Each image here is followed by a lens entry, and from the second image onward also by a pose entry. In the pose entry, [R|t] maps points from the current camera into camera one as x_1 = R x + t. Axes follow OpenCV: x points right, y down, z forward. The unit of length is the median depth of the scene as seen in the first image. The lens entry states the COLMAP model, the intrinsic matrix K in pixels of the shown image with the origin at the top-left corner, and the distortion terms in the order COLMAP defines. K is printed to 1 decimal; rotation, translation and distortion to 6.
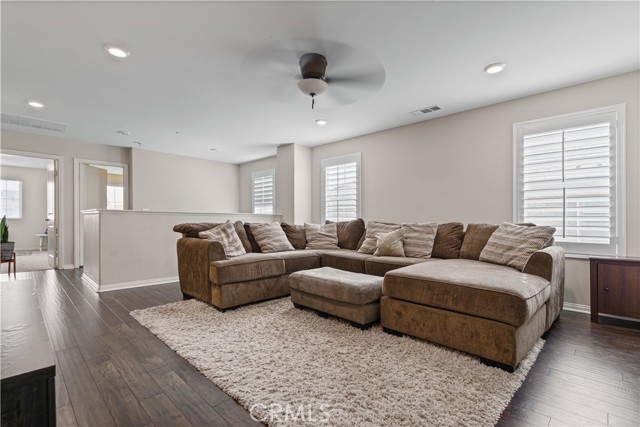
lens RADIAL K [[297.1, 0, 313.0], [0, 297.1, 226.7], [0, 0, 1]] dist [0.002869, 0.000399]
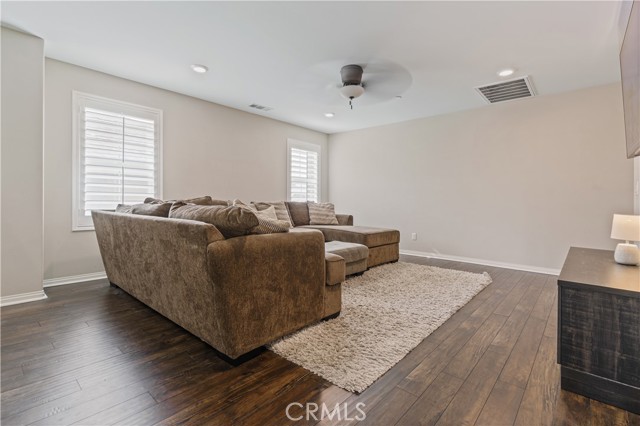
lens RADIAL K [[302.3, 0, 317.6], [0, 302.3, 200.4], [0, 0, 1]] dist [-0.003579, 0.000026]
pose [[-0.055855, -0.008271, 0.998405, -0.637825], [0.006290, 0.999943, 0.008635, -0.018966], [-0.998419, 0.006762, -0.055800, 0.628347]]
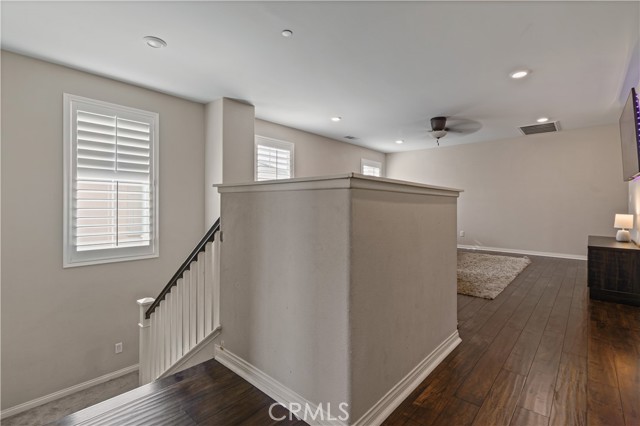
lens RADIAL K [[295.6, 0, 321.0], [0, 295.6, 208.2], [0, 0, 1]] dist [-0.002021, -0.000239]
pose [[-0.045393, -0.016102, 0.998839, -0.919075], [0.010928, 0.999802, 0.016614, -0.028071], [-0.998909, 0.011670, -0.045208, 0.934532]]
